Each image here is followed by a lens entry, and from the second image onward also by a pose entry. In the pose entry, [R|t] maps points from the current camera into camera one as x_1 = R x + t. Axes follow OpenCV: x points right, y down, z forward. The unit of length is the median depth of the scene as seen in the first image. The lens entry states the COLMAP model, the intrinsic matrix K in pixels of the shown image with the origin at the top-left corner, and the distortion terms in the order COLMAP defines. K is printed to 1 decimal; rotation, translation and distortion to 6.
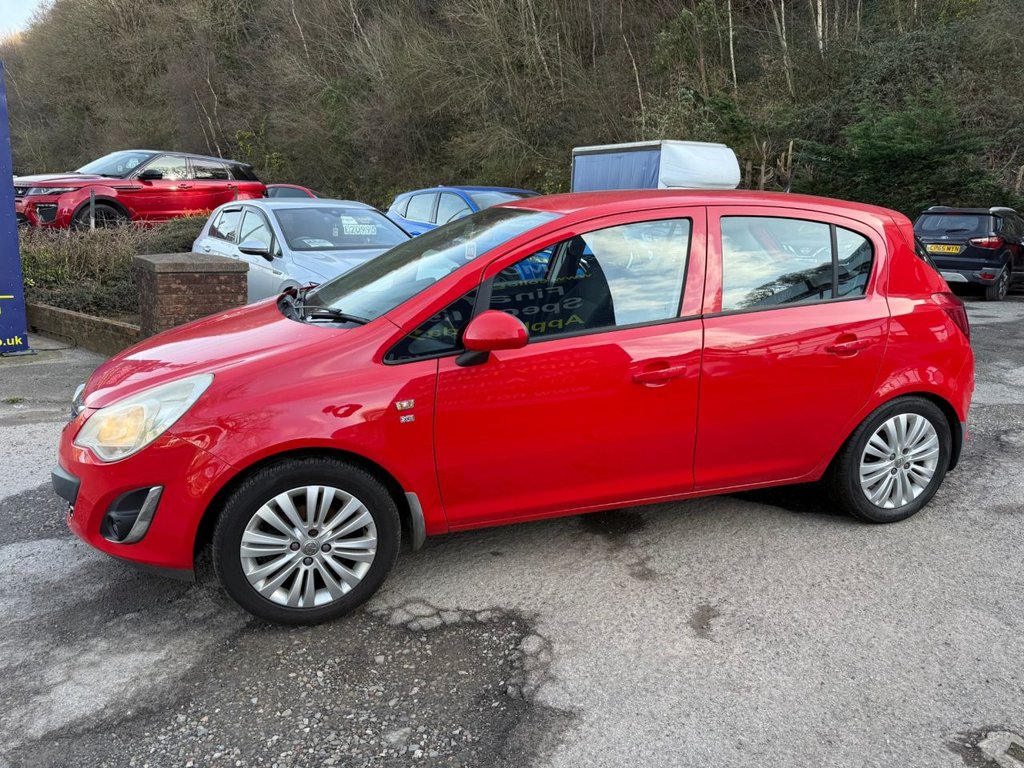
lens RADIAL K [[717.3, 0, 512.0], [0, 717.3, 384.0], [0, 0, 1]] dist [0.031963, -0.038024]
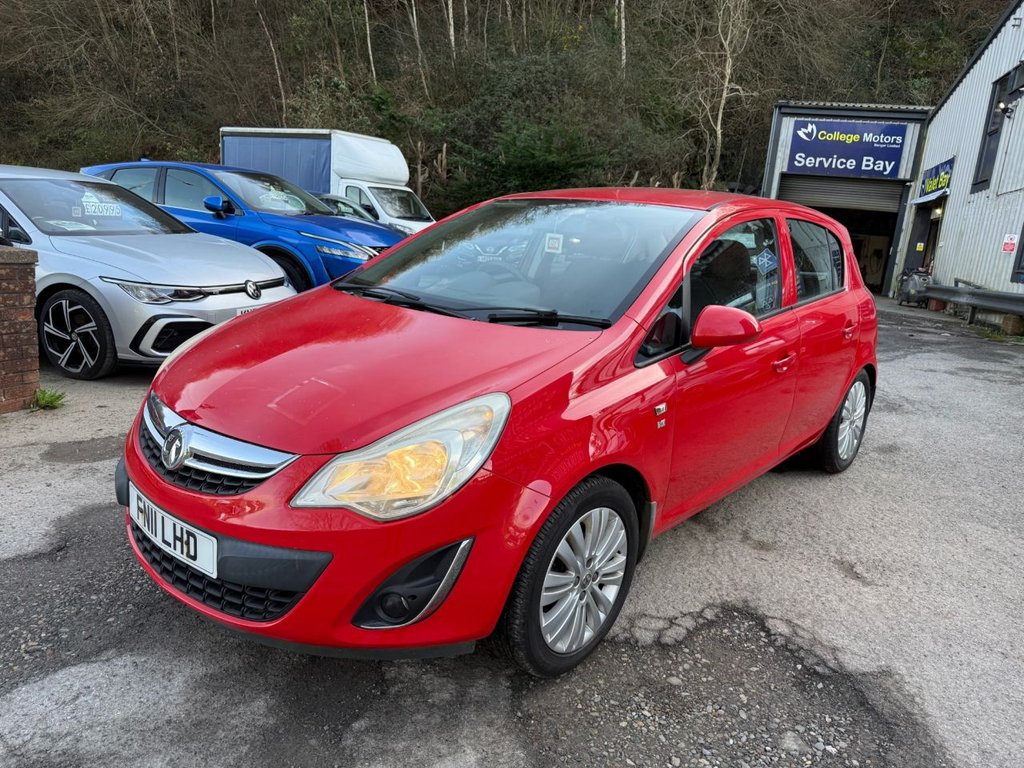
lens RADIAL K [[722.9, 0, 512.4], [0, 722.9, 389.9], [0, 0, 1]] dist [0.028748, -0.039053]
pose [[0.859596, -0.080422, 0.504605, -0.610905], [0.073087, 0.996734, 0.034353, -0.032275], [-0.505720, 0.007351, 0.862667, 0.219101]]
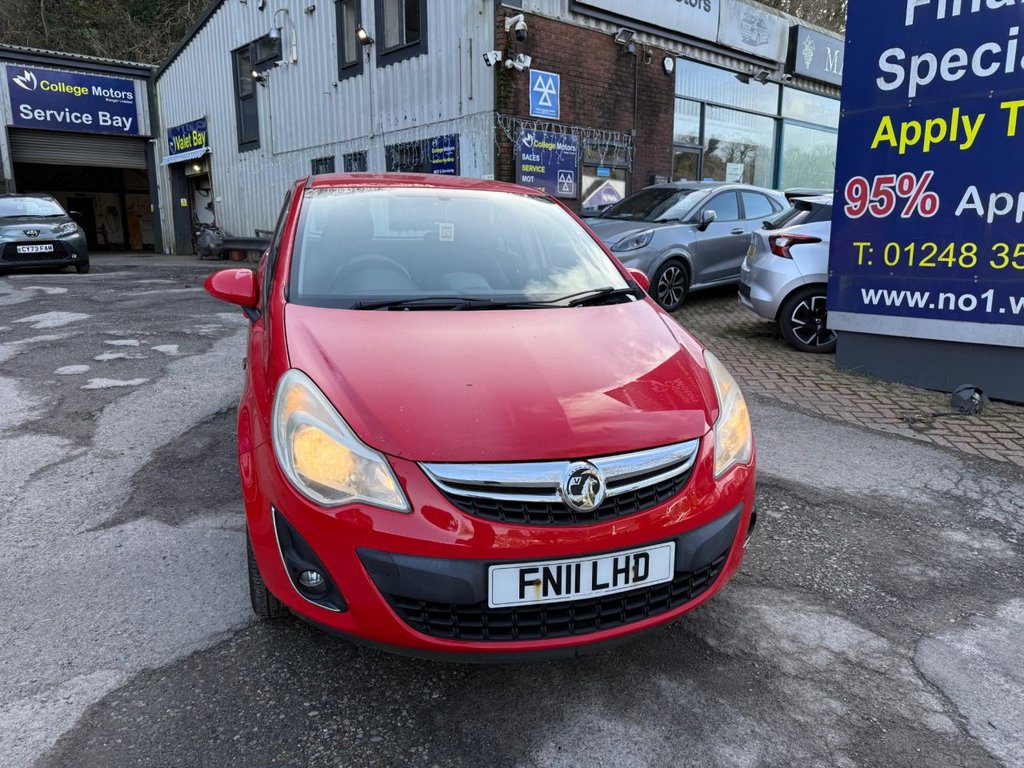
lens RADIAL K [[725.9, 0, 515.8], [0, 725.9, 376.5], [0, 0, 1]] dist [0.029506, -0.041674]
pose [[0.003918, -0.248421, 0.968644, -1.096901], [0.227219, 0.943536, 0.241063, -0.223190], [-0.973836, 0.219150, 0.060142, 0.911509]]
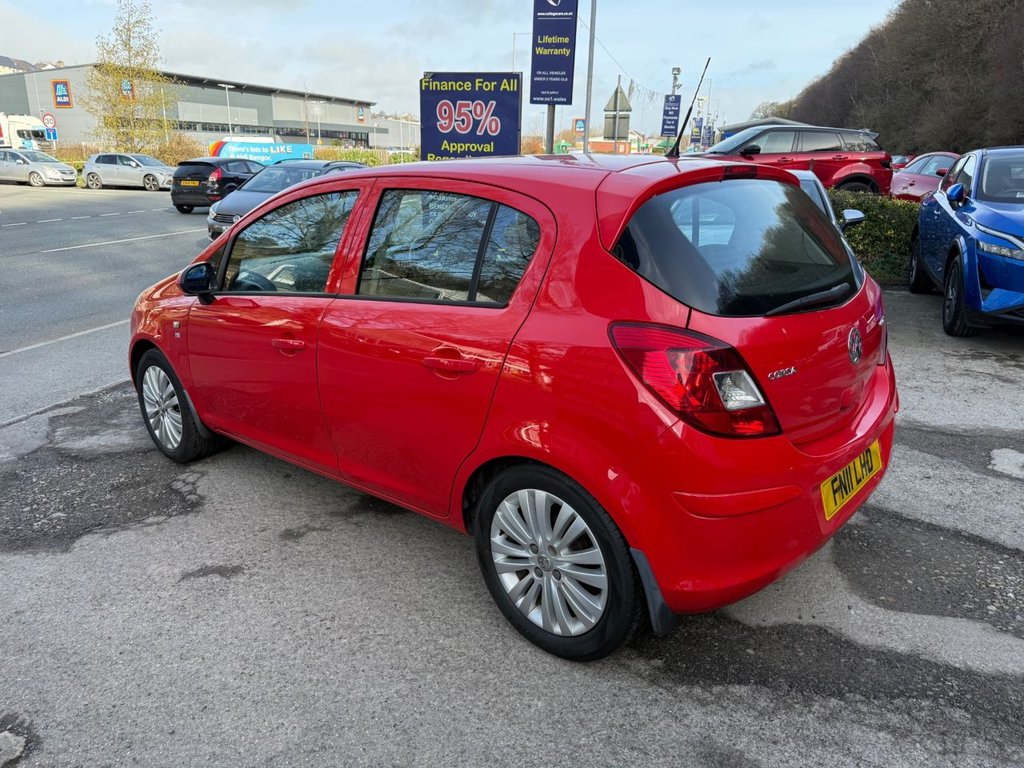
lens RADIAL K [[725.9, 0, 515.8], [0, 725.9, 376.5], [0, 0, 1]] dist [0.029506, -0.041674]
pose [[0.506190, 0.216527, -0.834798, 1.067949], [-0.190635, 0.972117, 0.136551, -0.148189], [0.841088, 0.090021, 0.533354, 0.623759]]
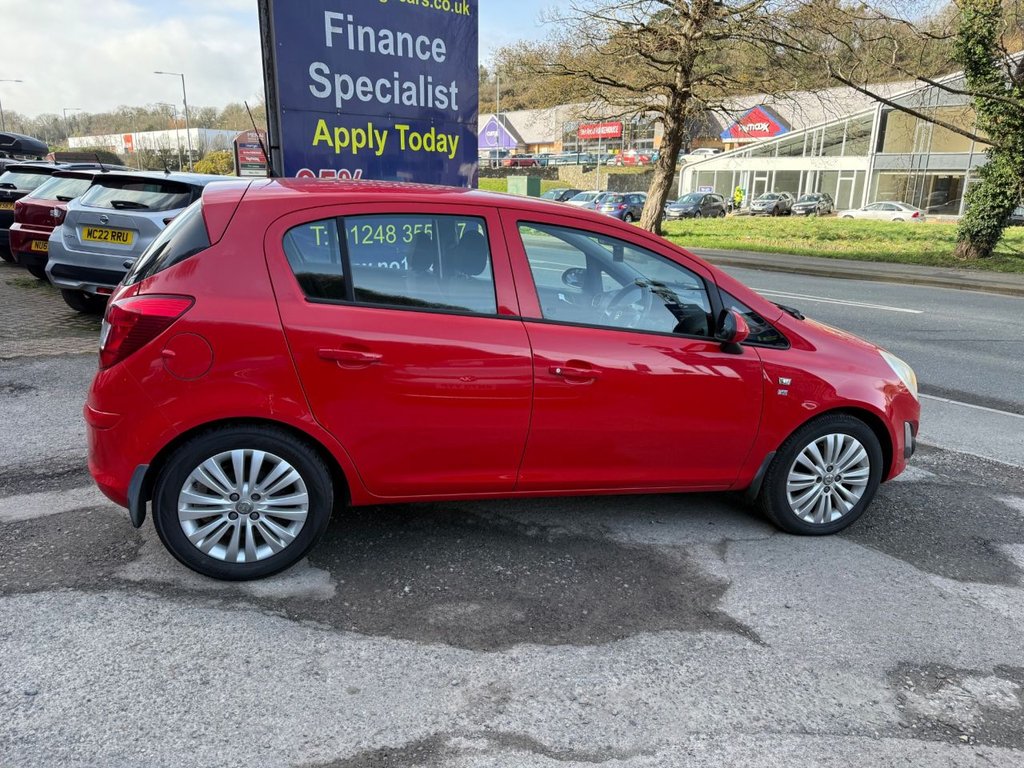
lens RADIAL K [[722.9, 0, 512.4], [0, 722.9, 389.9], [0, 0, 1]] dist [0.028748, -0.039053]
pose [[-0.996070, -0.085288, 0.023901, 0.066702], [-0.062846, 0.870683, 0.487813, -0.560053], [-0.062415, 0.484394, -0.872621, 2.163390]]
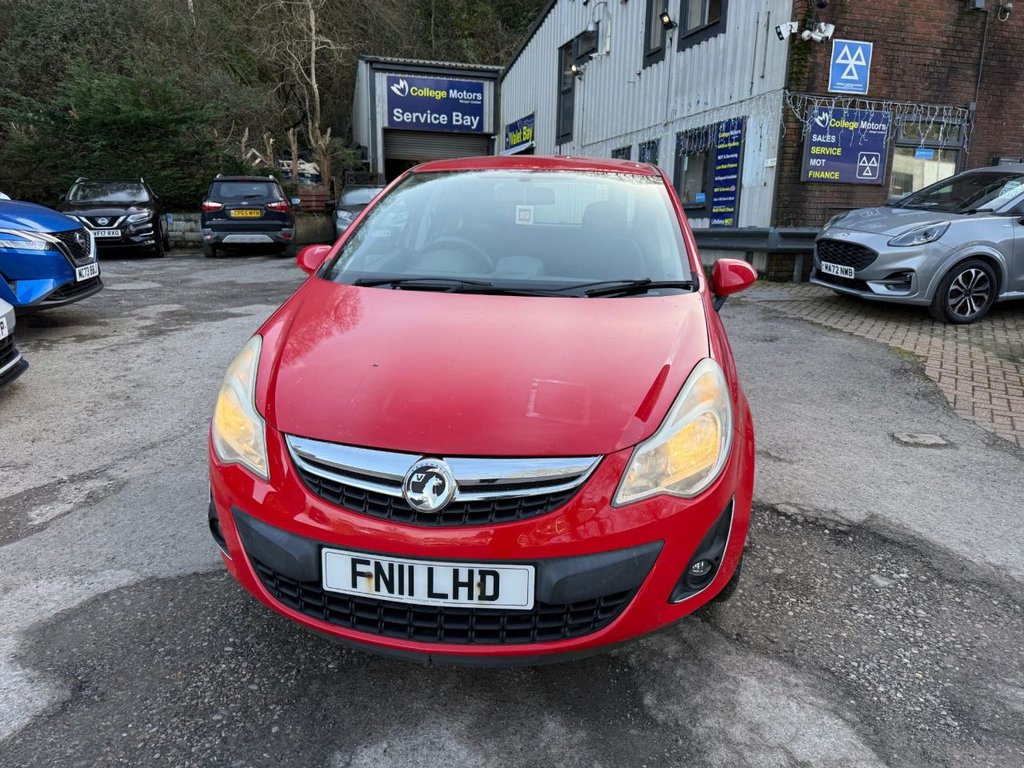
lens RADIAL K [[727.4, 0, 515.5], [0, 727.4, 384.2], [0, 0, 1]] dist [0.024329, -0.033520]
pose [[0.447127, -0.241466, 0.861261, -0.970127], [0.209208, 0.964397, 0.161771, -0.131224], [-0.869660, 0.107851, 0.481725, 0.583664]]
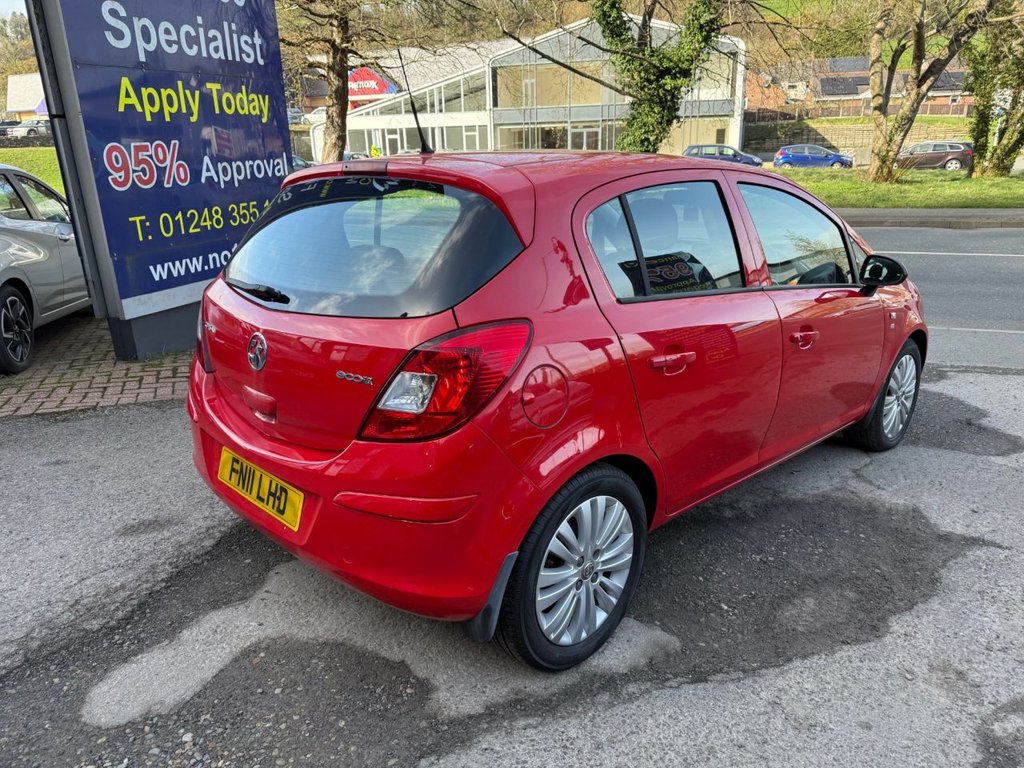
lens RADIAL K [[730.5, 0, 505.5], [0, 730.5, 382.4], [0, 0, 1]] dist [0.019790, -0.027722]
pose [[-0.899087, 0.104691, -0.425067, 0.721818], [-0.124019, 0.870292, 0.476667, -0.472653], [0.419835, 0.481282, -0.769484, 1.915030]]
